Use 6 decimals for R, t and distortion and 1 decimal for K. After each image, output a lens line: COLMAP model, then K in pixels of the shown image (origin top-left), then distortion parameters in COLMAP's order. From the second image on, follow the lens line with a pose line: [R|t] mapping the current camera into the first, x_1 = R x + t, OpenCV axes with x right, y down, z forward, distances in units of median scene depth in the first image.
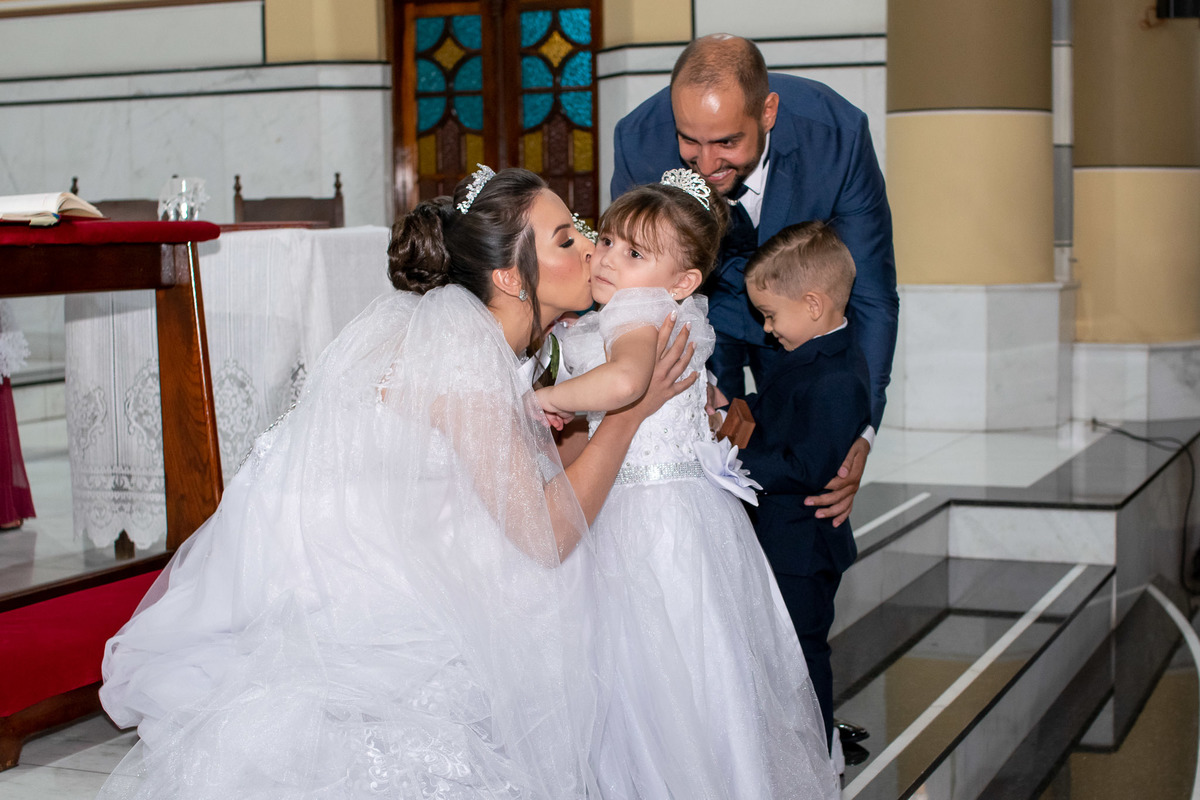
lens RADIAL K [[2172.3, 0, 547.5], [0, 2172.3, 469.9], [0, 0, 1]] dist [-0.069777, -0.356525]
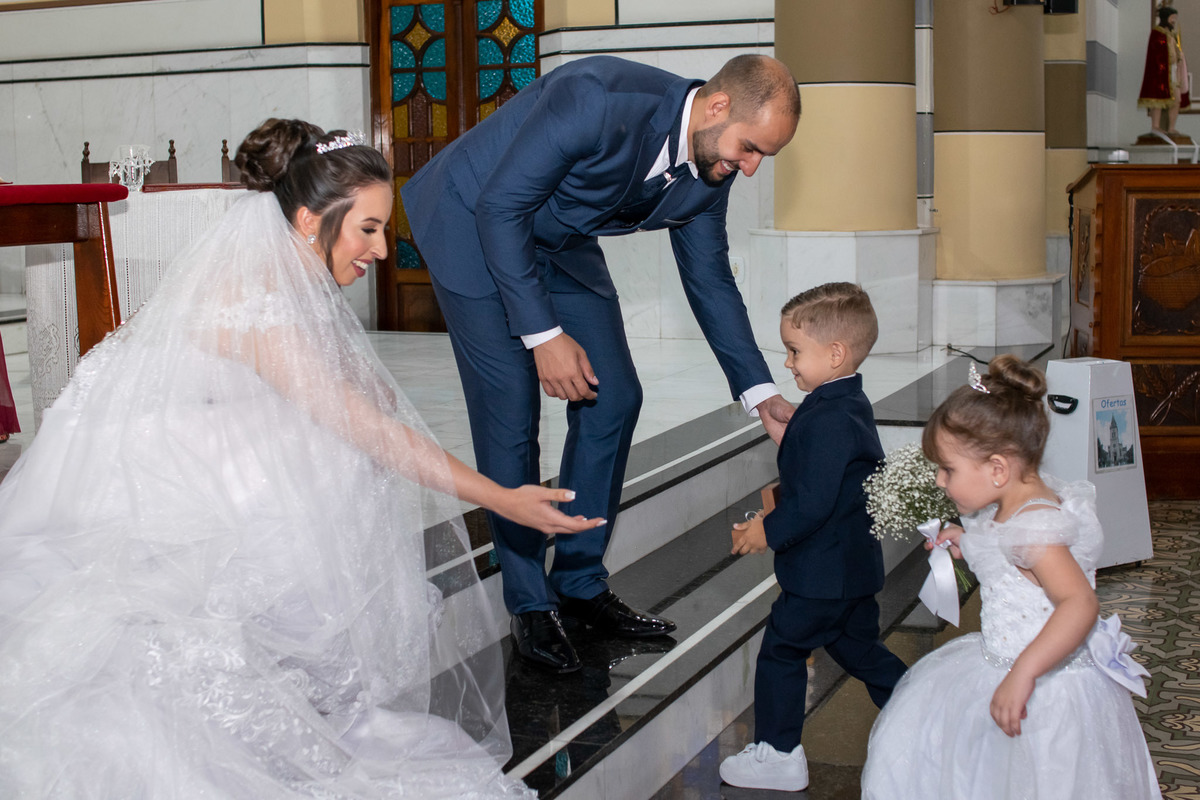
lens RADIAL K [[1811.8, 0, 600.3], [0, 1811.8, 369.8], [0, 0, 1]] dist [-0.137957, 0.114665]
pose [[0.999945, -0.001526, 0.010407, 0.050642], [0.001583, 0.999984, -0.005478, -0.004749], [-0.010399, 0.005494, 0.999931, 0.016197]]
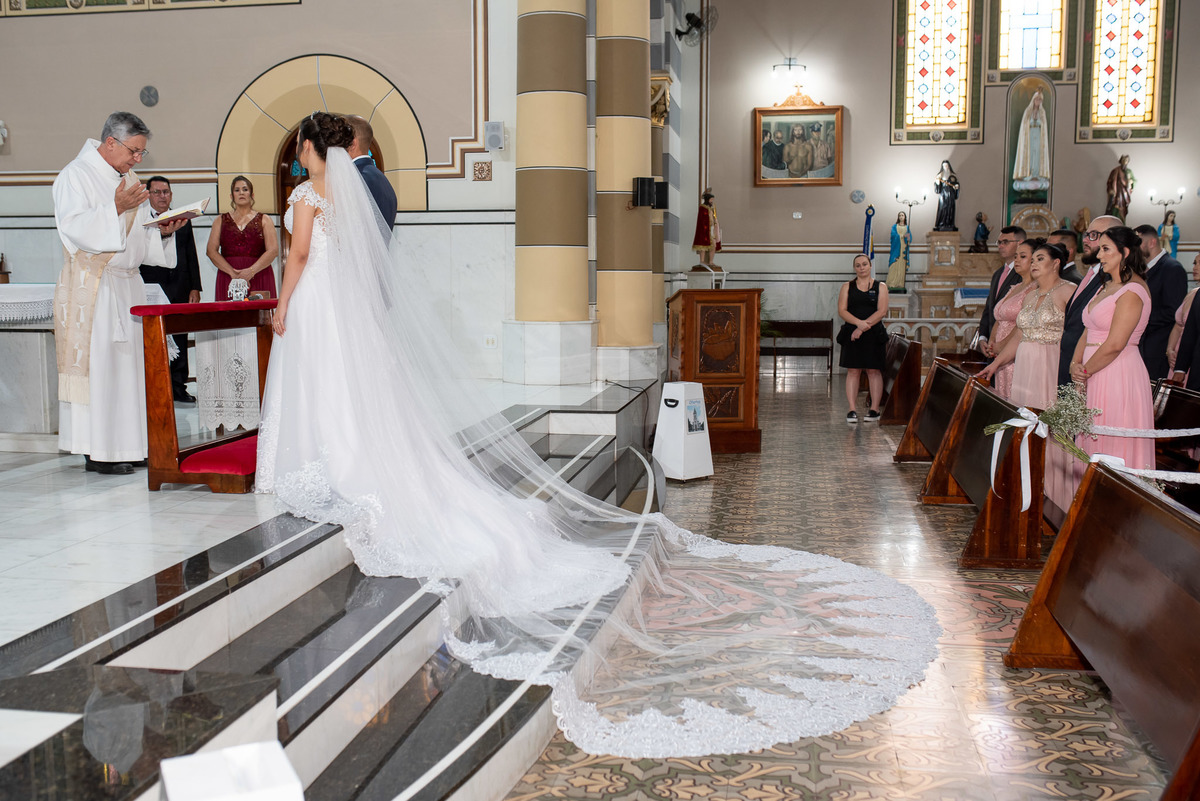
lens RADIAL K [[1286.0, 0, 600.0], [0, 1286.0, 400.5], [0, 0, 1]] dist [-0.060359, 0.046881]
pose [[0.971195, -0.010948, 0.238034, -0.079733], [0.015175, 0.999758, -0.015929, 0.020063], [-0.237802, 0.019083, 0.971126, -0.325550]]
